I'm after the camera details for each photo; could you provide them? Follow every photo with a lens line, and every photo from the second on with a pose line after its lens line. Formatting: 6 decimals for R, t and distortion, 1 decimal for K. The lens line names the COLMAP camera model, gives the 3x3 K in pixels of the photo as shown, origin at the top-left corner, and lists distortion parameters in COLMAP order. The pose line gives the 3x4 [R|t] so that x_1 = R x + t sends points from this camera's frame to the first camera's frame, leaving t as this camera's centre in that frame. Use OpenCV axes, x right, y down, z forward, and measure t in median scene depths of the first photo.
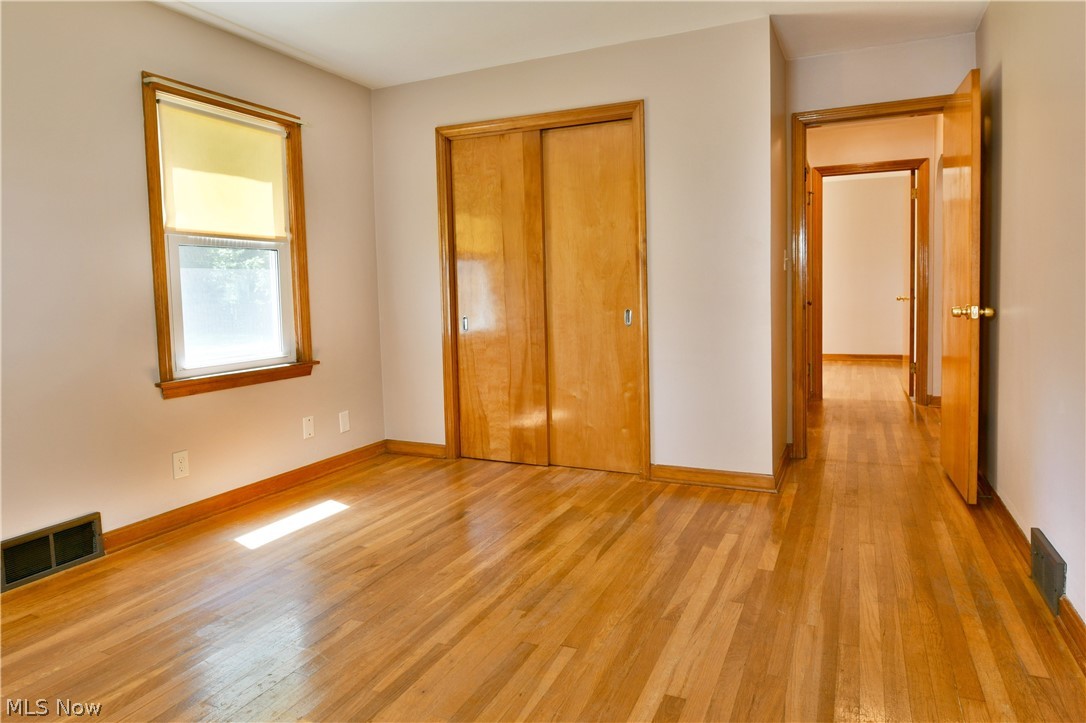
lens RADIAL K [[665.4, 0, 543.2], [0, 665.4, 324.8], [0, 0, 1]] dist [-0.009804, -0.004988]
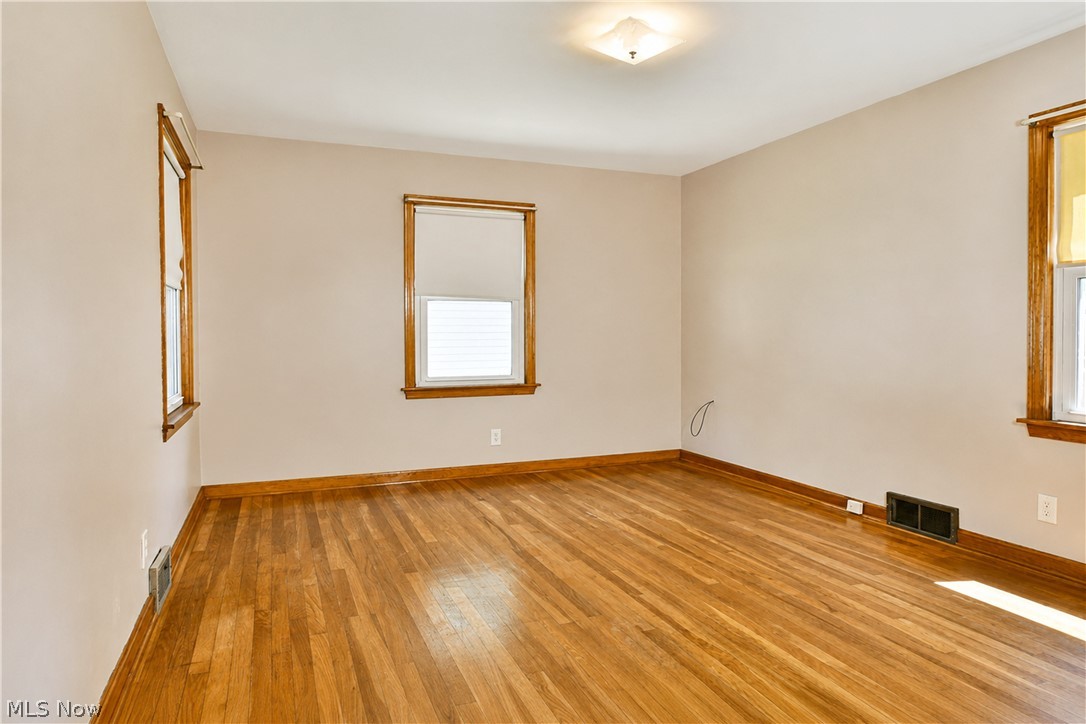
lens RADIAL K [[678.2, 0, 541.4], [0, 678.2, 359.8], [0, 0, 1]] dist [-0.002554, -0.003304]
pose [[-0.687267, 0.046326, -0.724926, 0.596518], [-0.026875, 0.995660, 0.089105, -0.049036], [0.725907, 0.080721, -0.683039, 1.145409]]
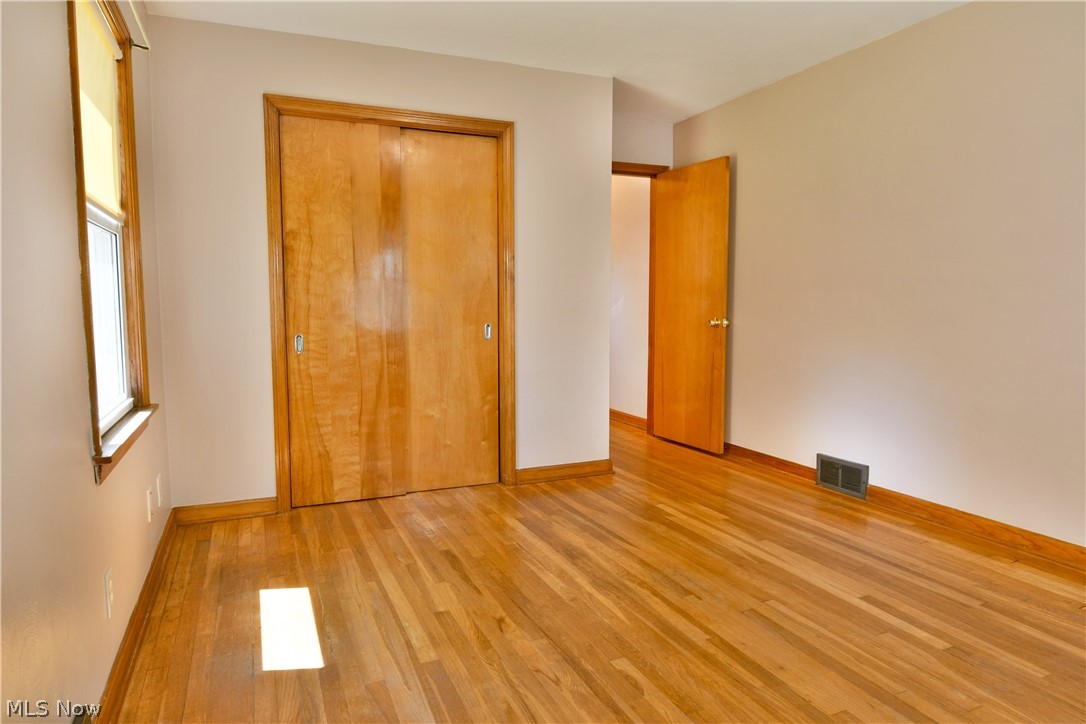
lens RADIAL K [[660.9, 0, 535.9], [0, 660.9, 357.9], [0, 0, 1]] dist [-0.008609, -0.006052]
pose [[0.667924, -0.047842, 0.742691, -0.736004], [0.029008, 0.998847, 0.038255, -0.009979], [-0.743664, -0.004007, 0.668541, 0.337771]]
